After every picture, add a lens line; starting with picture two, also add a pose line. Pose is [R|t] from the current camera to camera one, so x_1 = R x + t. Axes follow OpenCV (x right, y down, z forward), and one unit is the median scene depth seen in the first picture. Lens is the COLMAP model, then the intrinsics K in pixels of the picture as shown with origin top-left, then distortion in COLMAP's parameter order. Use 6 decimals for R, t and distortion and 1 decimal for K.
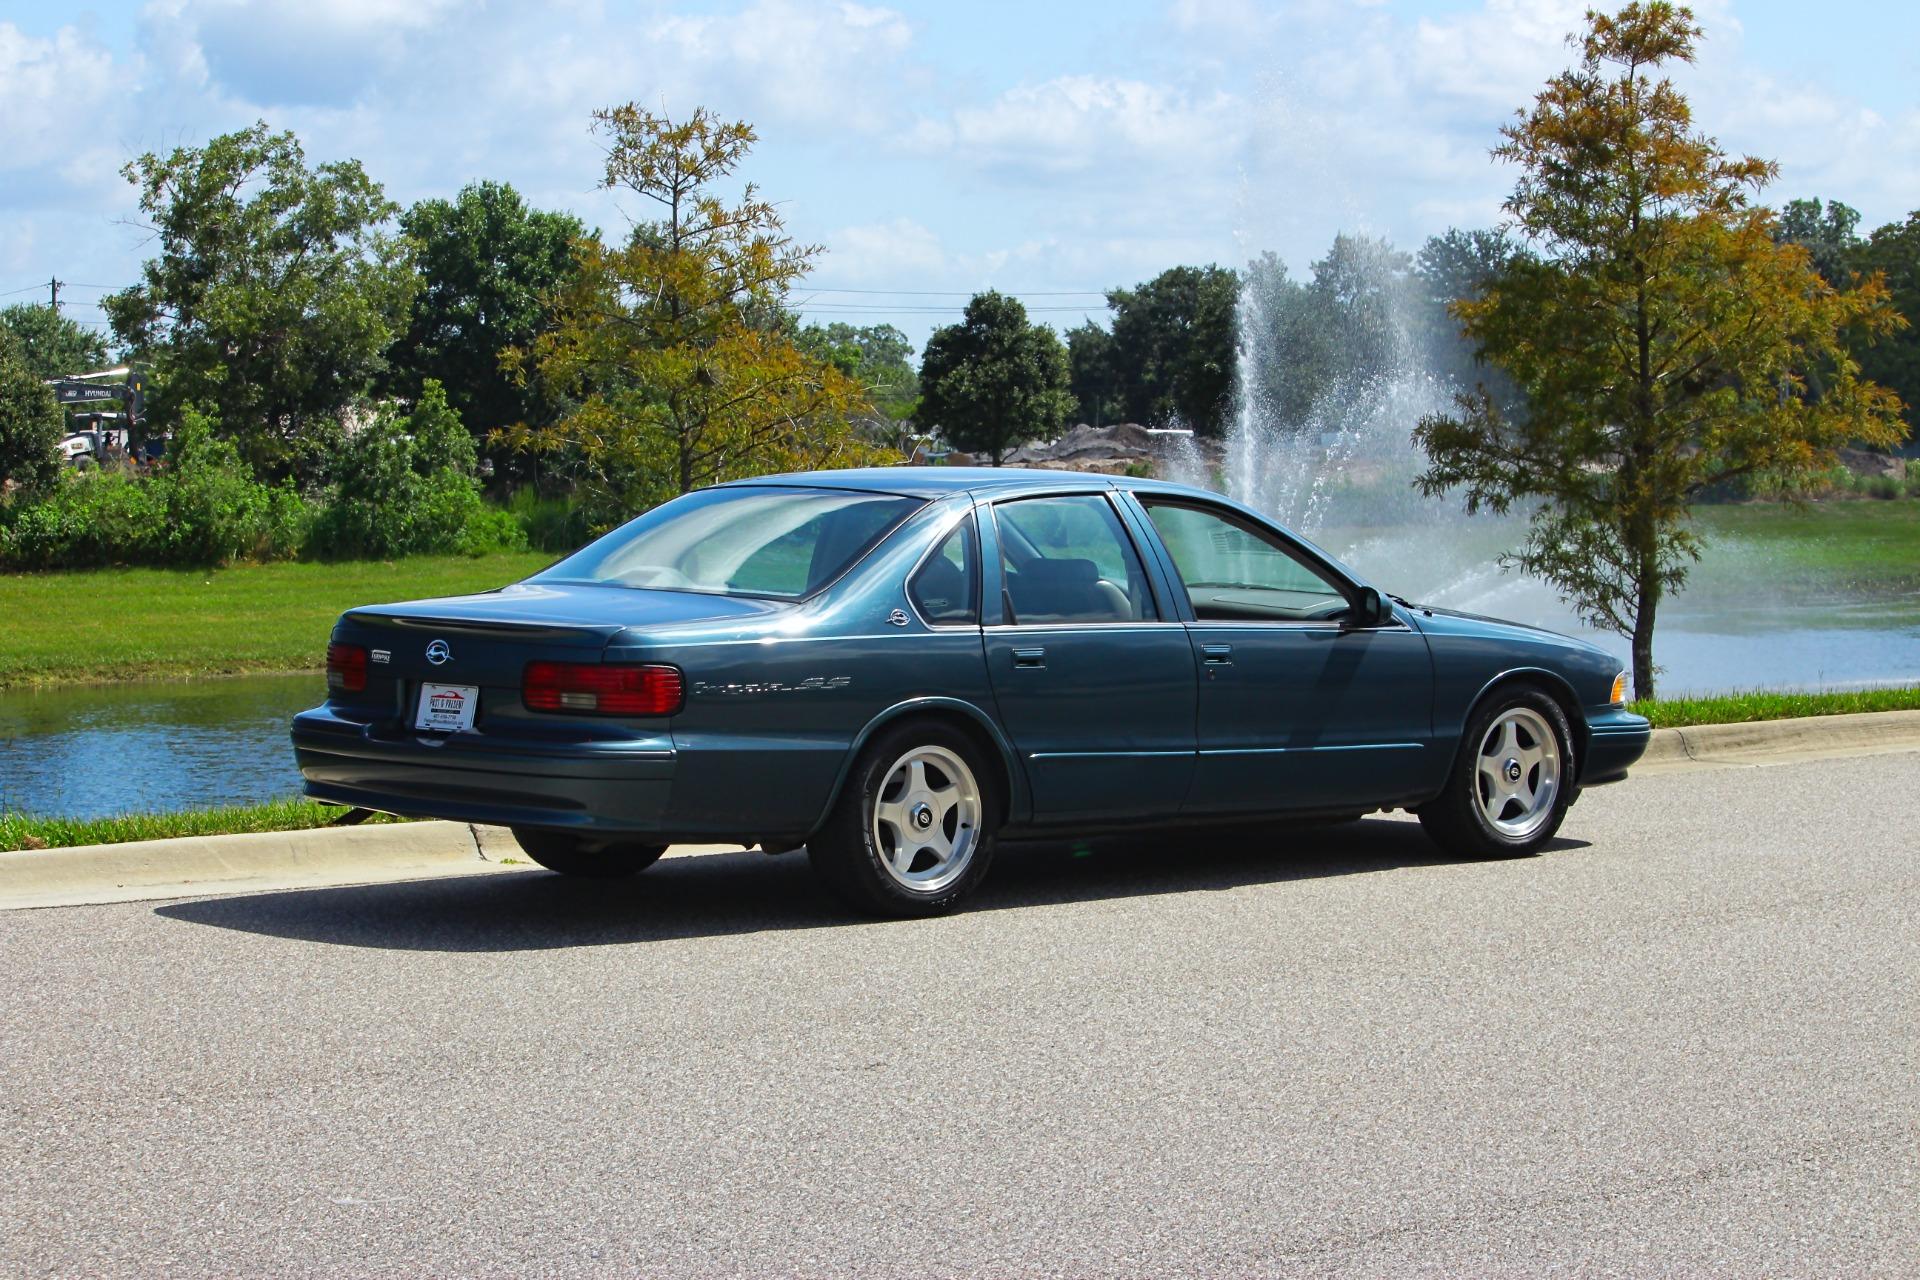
lens RADIAL K [[4973.7, 0, 959.3], [0, 4973.7, 697.4], [0, 0, 1]] dist [-0.416442, 0.165491]
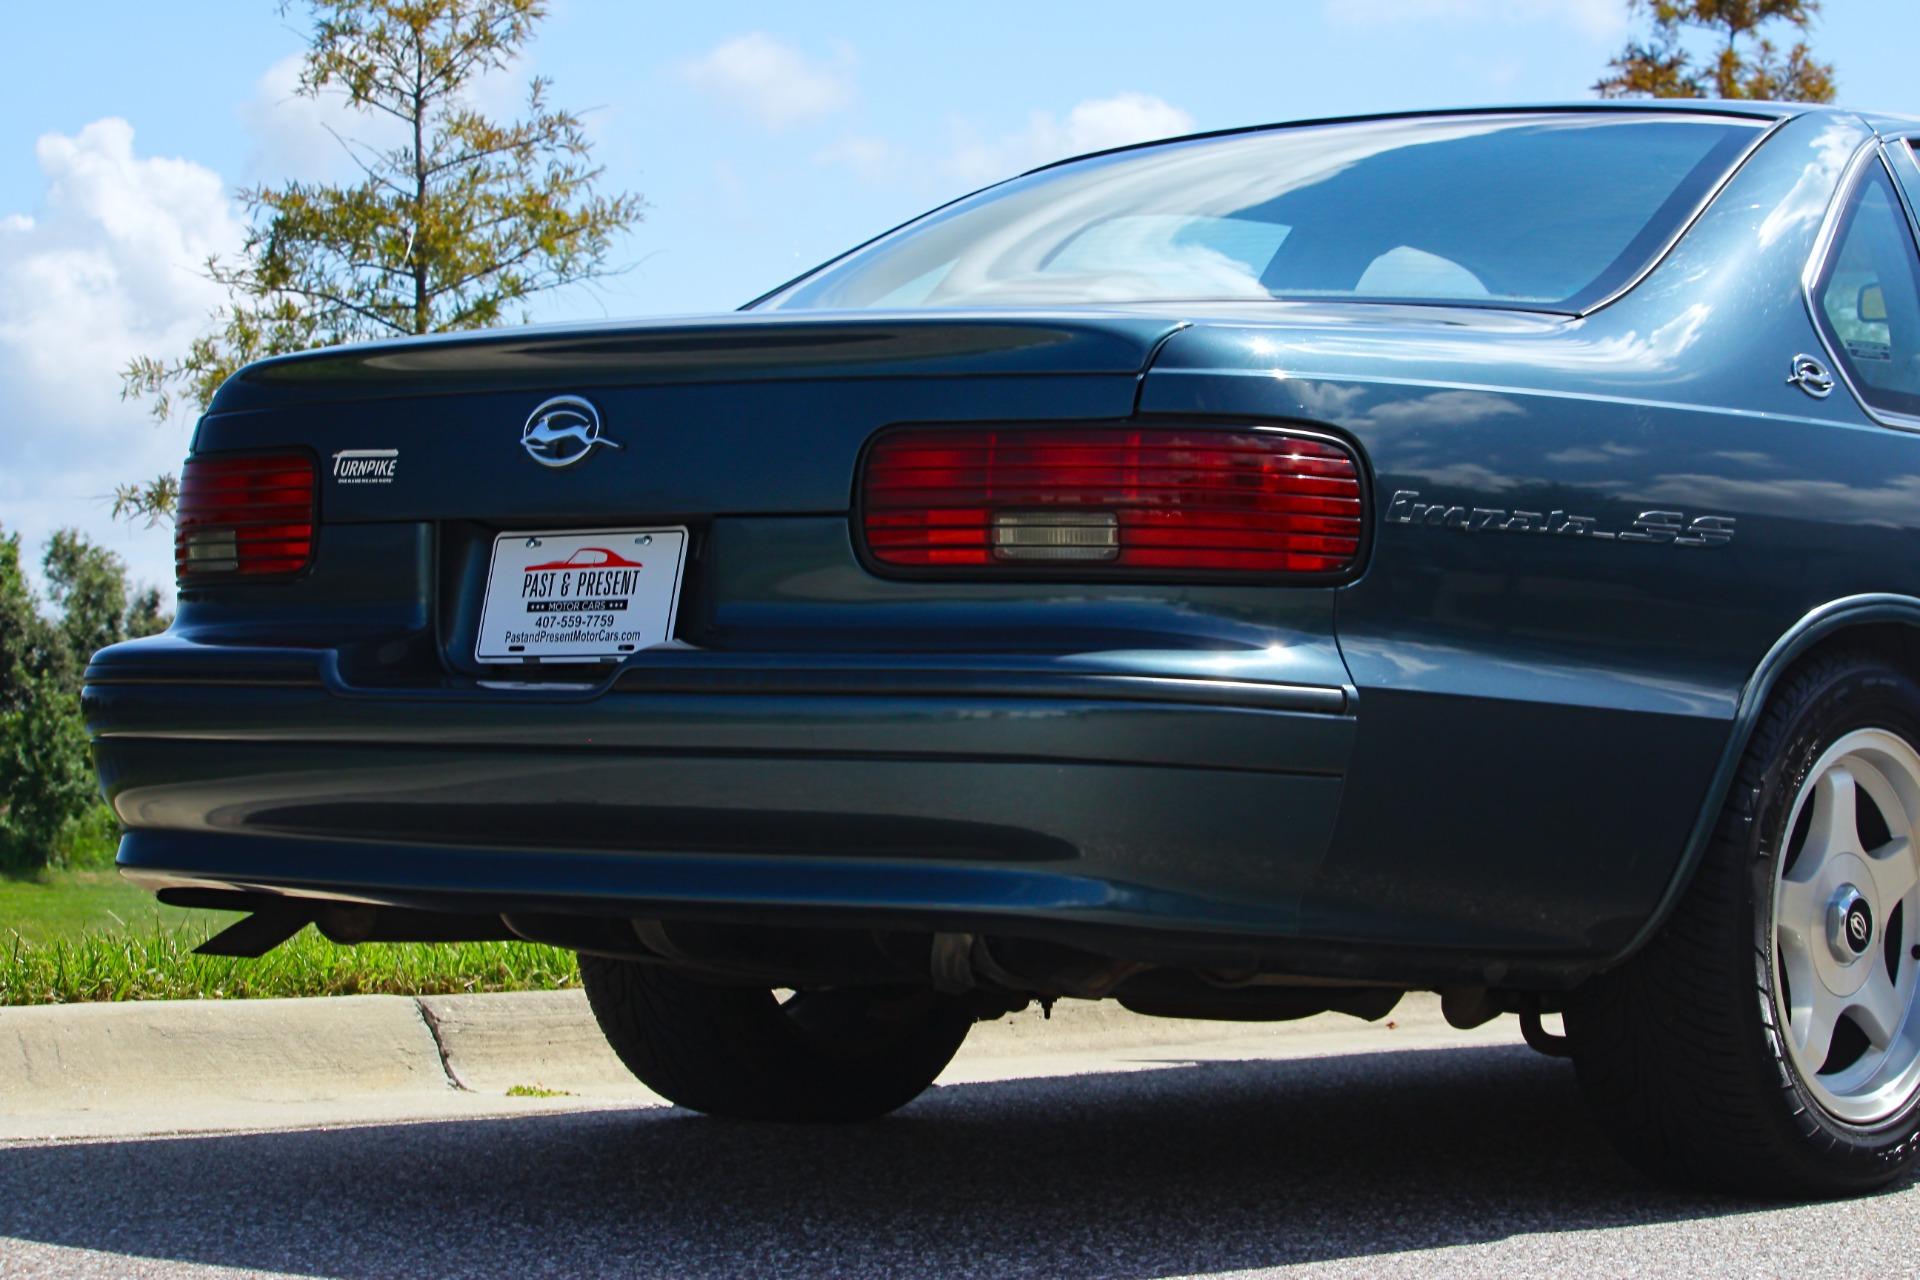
lens RADIAL K [[4917.9, 0, 1101.6], [0, 4917.9, 644.3], [0, 0, 1]] dist [-0.402790, -0.173282]
pose [[0.987305, 0.010611, 0.158479, -0.018917], [0.003115, 0.996281, -0.086113, 0.005427], [-0.158803, 0.085513, 0.983600, 0.102579]]
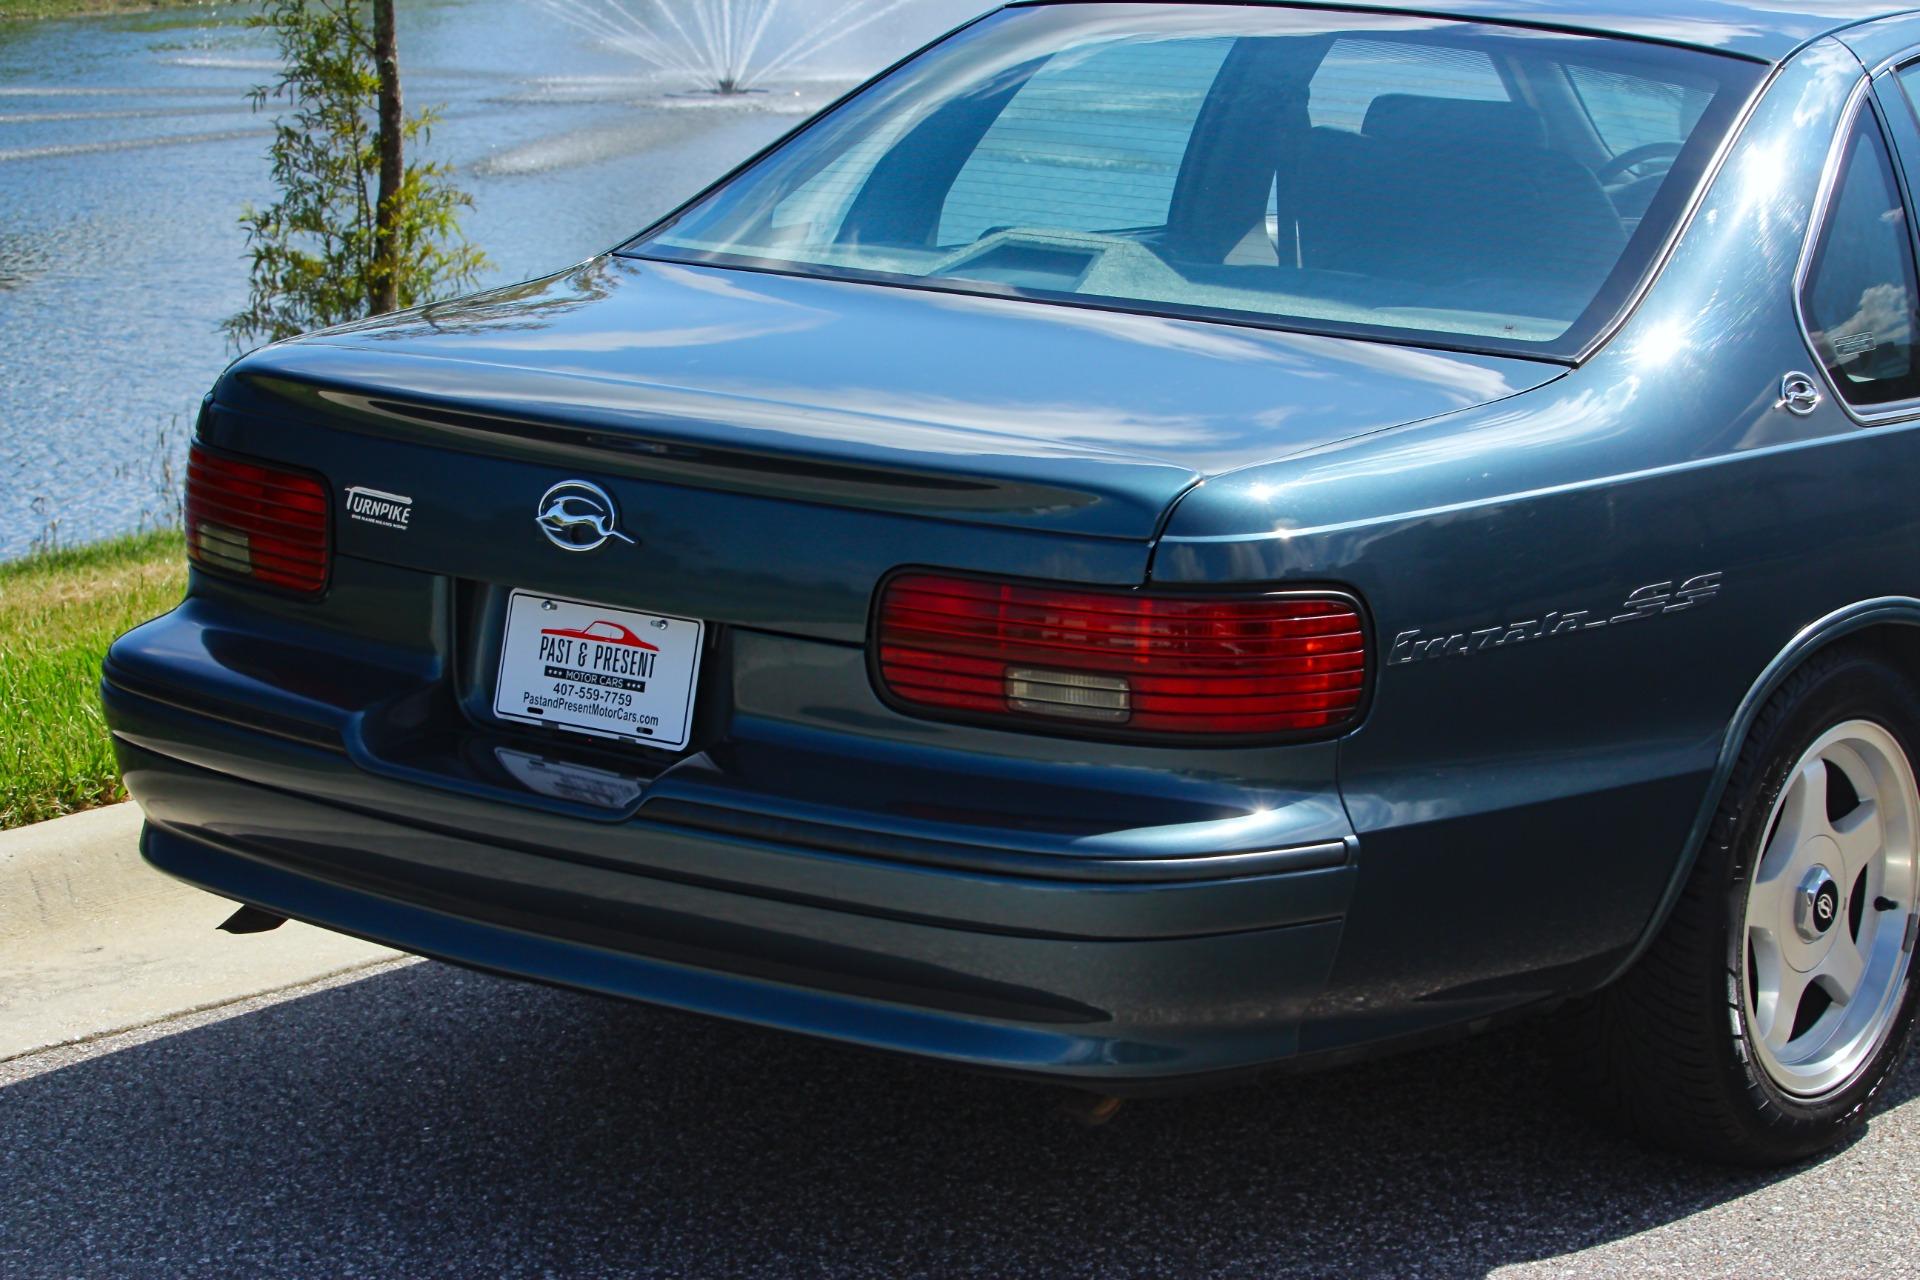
lens RADIAL K [[4930.5, 0, 961.3], [0, 4930.5, 610.5], [0, 0, 1]] dist [-0.393794, -0.219560]
pose [[0.988822, -0.019439, 0.147830, -0.020163], [0.002239, 0.993289, 0.115635, -0.006616], [-0.149086, -0.114011, 0.982230, 0.101377]]
